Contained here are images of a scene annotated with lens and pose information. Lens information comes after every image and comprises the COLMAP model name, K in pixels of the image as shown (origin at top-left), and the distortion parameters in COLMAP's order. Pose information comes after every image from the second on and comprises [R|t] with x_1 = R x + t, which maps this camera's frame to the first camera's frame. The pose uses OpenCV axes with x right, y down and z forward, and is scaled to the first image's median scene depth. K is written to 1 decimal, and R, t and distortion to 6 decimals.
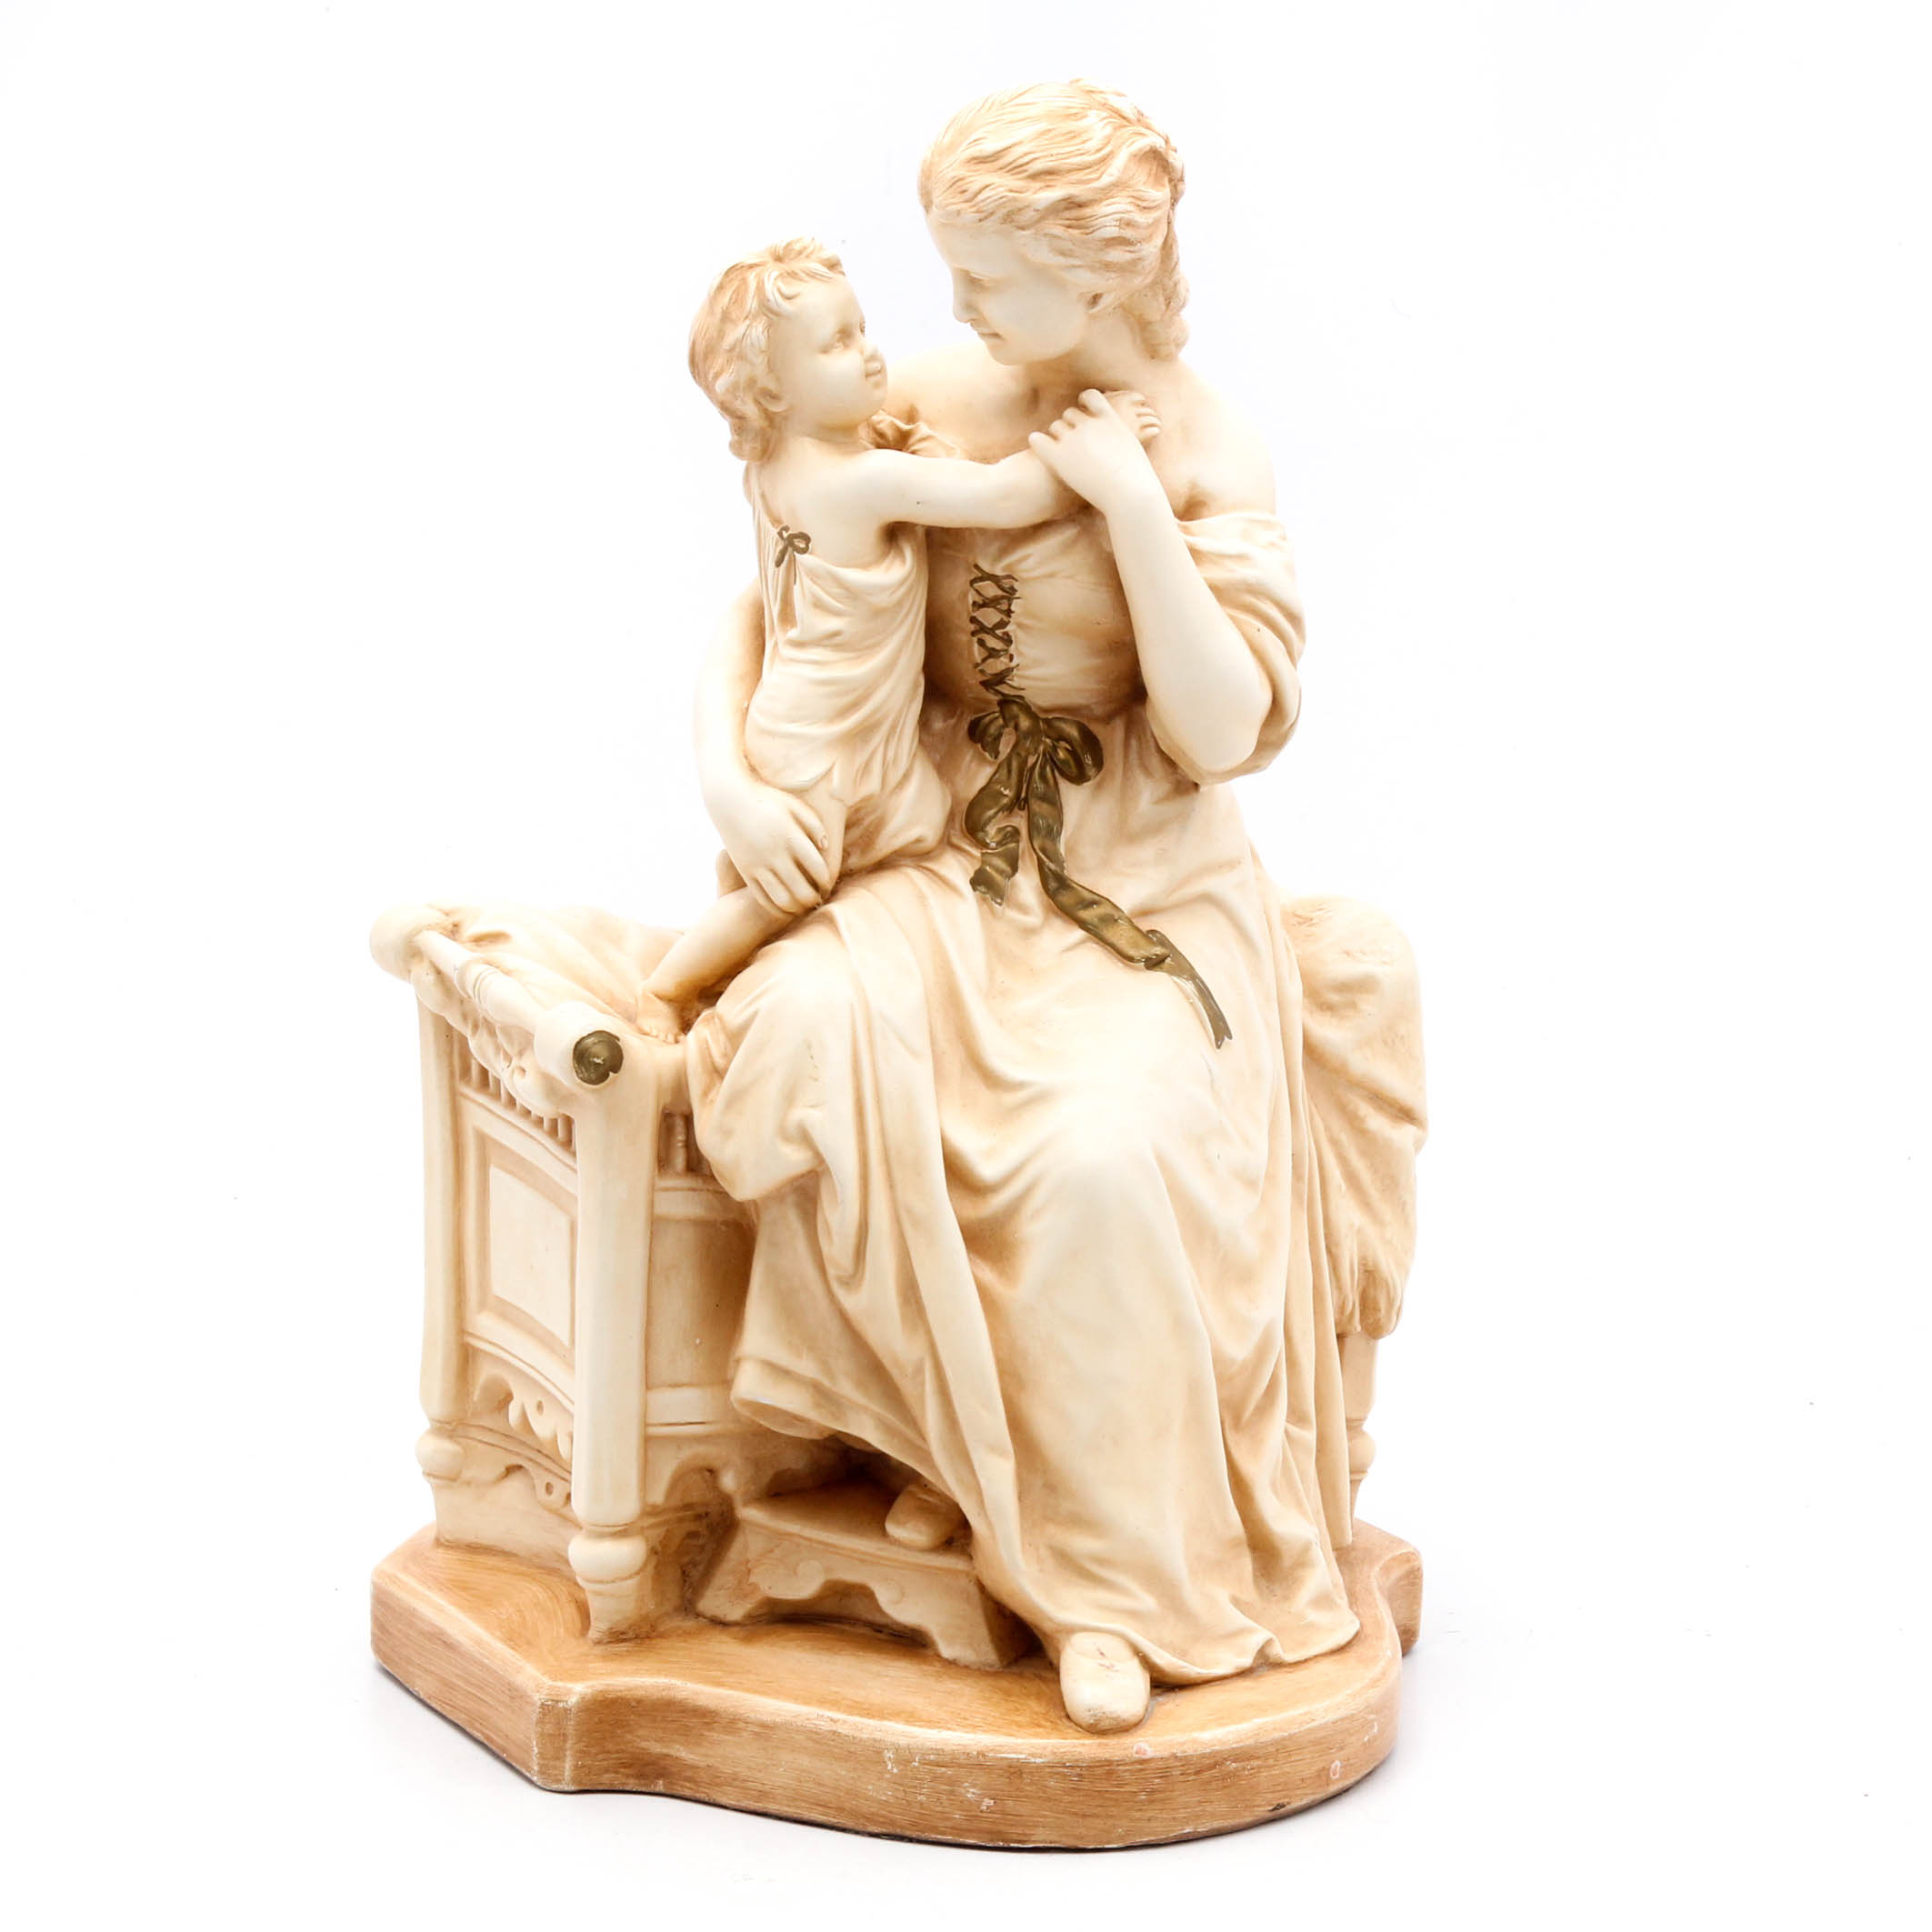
lens RADIAL K [[3190.2, 0, 966.0], [0, 3190.2, 966.0], [0, 0, 1]] dist [-0.015057, -0.054489]
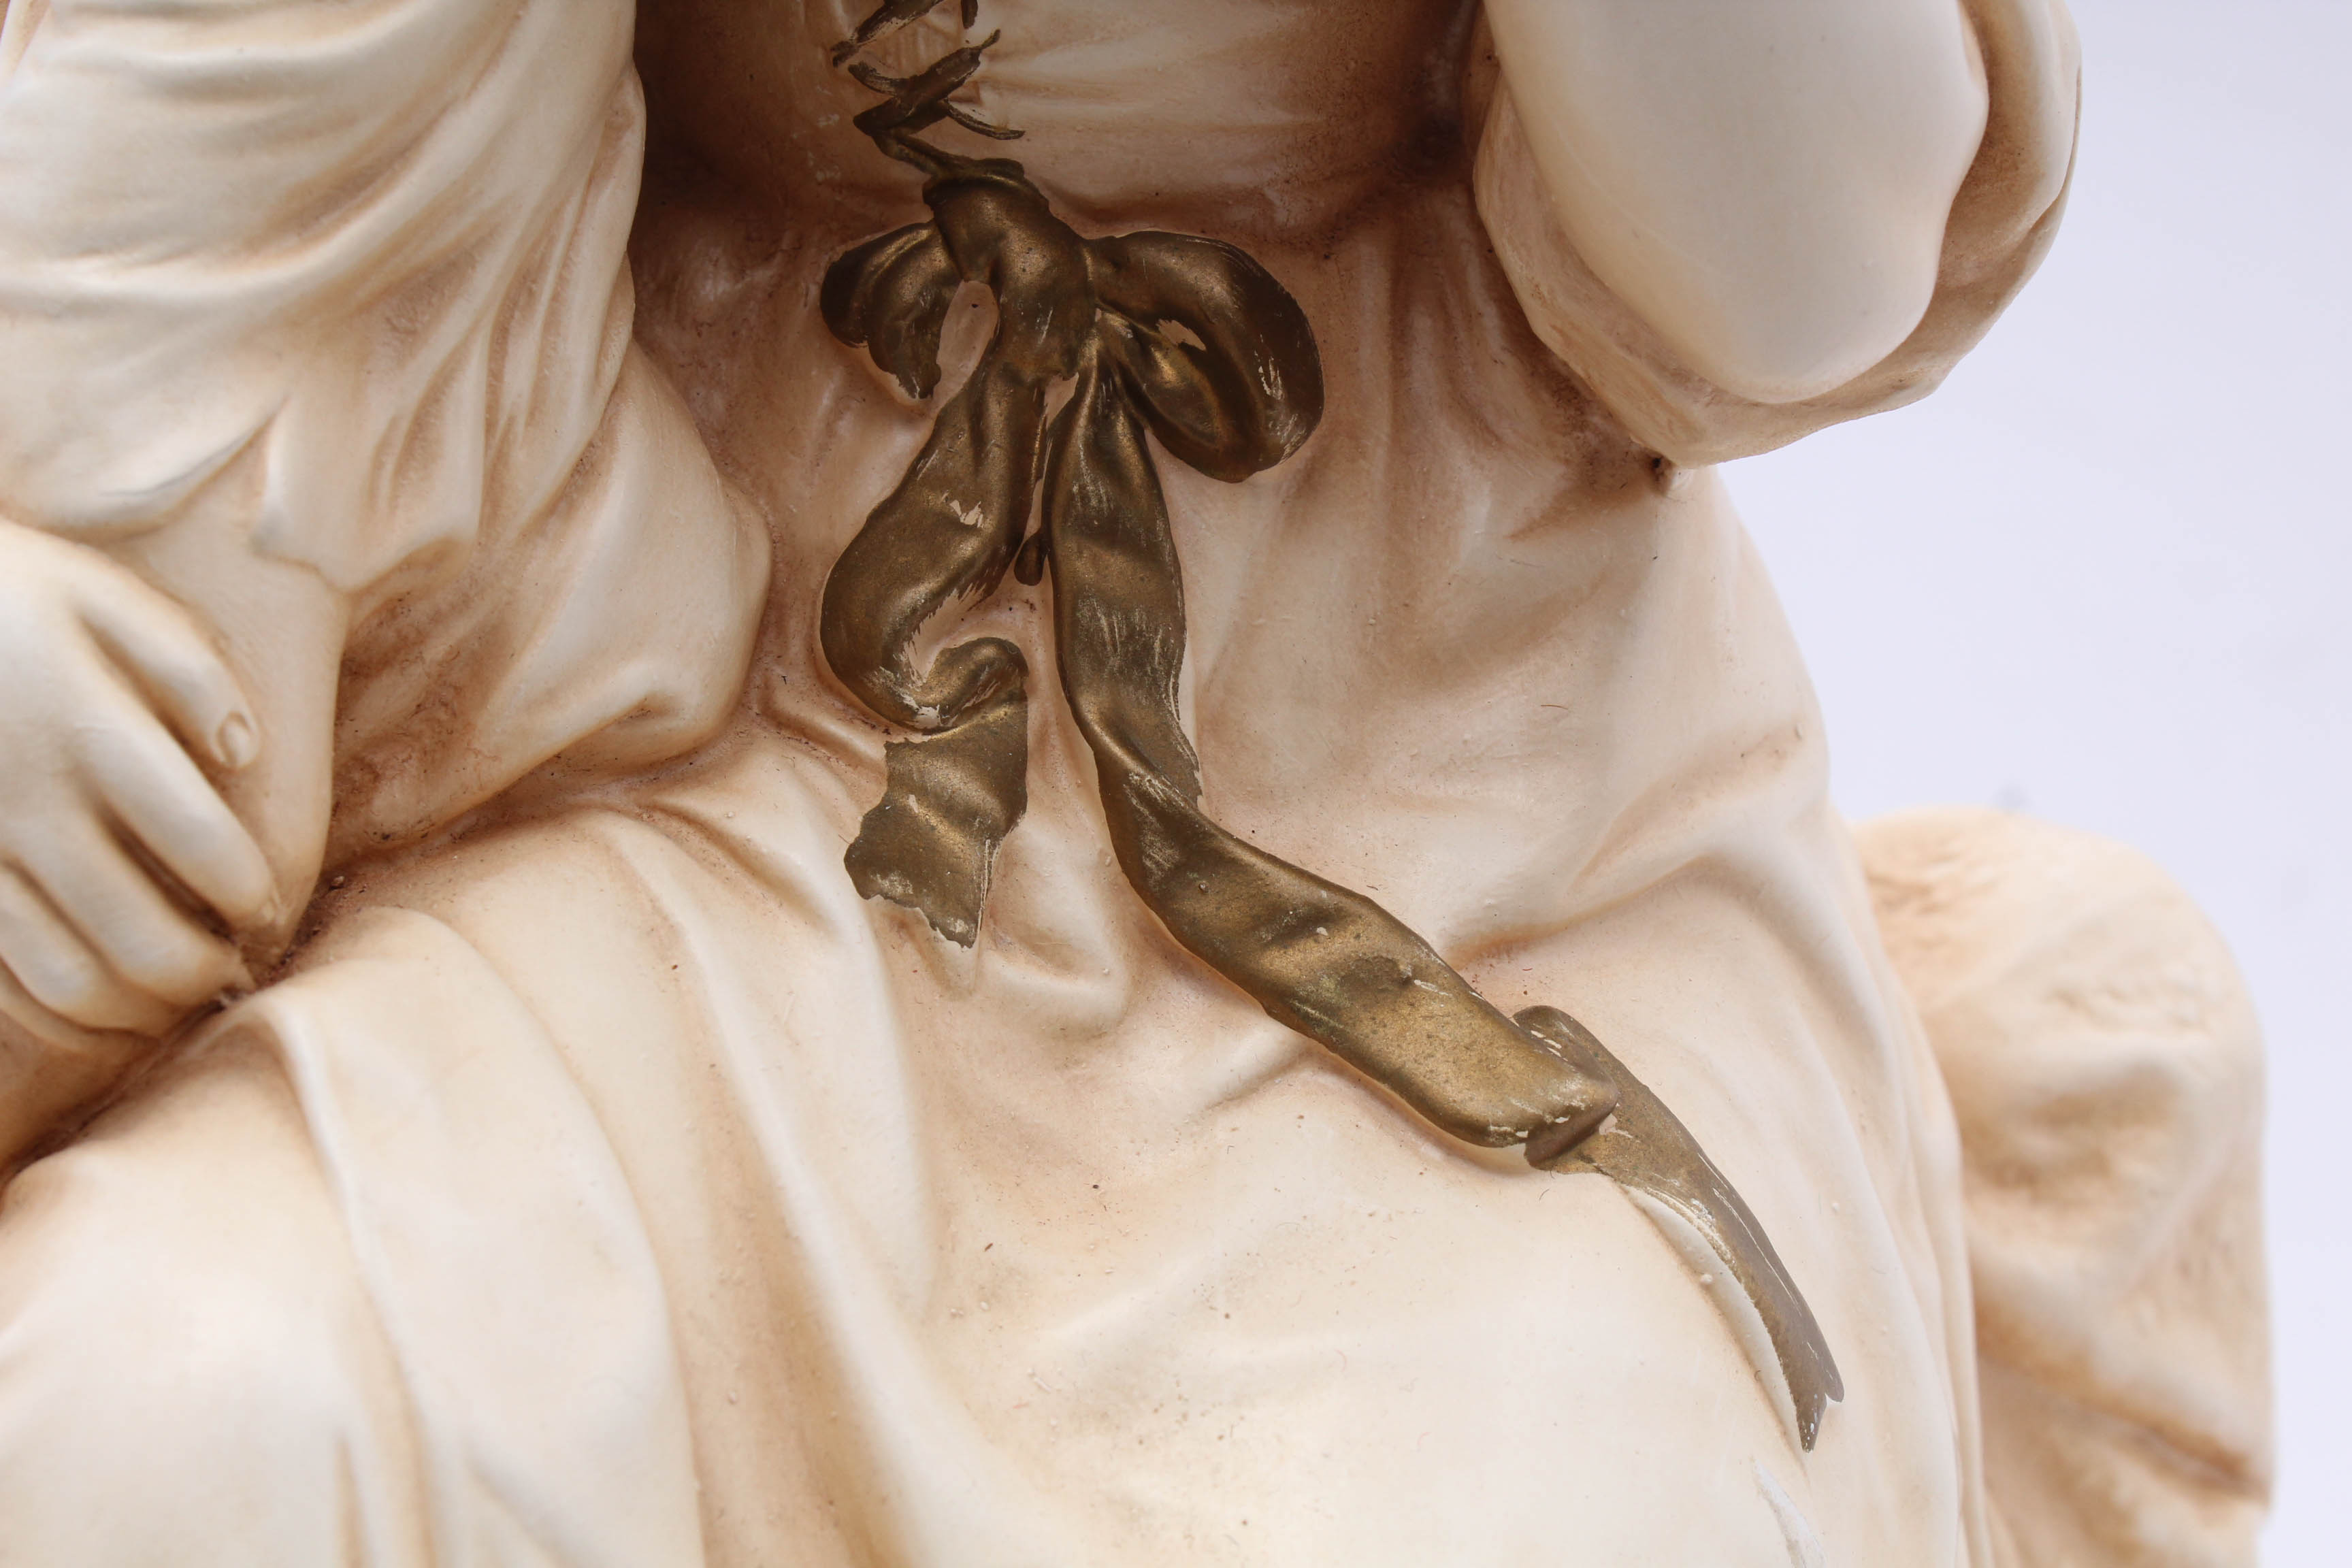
lens RADIAL K [[3890.1, 0, 1176.6], [0, 3890.1, 827.4], [0, 0, 1]] dist [0.027896, 0.040553]
pose [[0.996801, -0.042374, 0.067761, 0.006643], [0.041802, 0.999077, 0.009846, -0.031046], [-0.068116, -0.006982, 0.997653, 0.676779]]
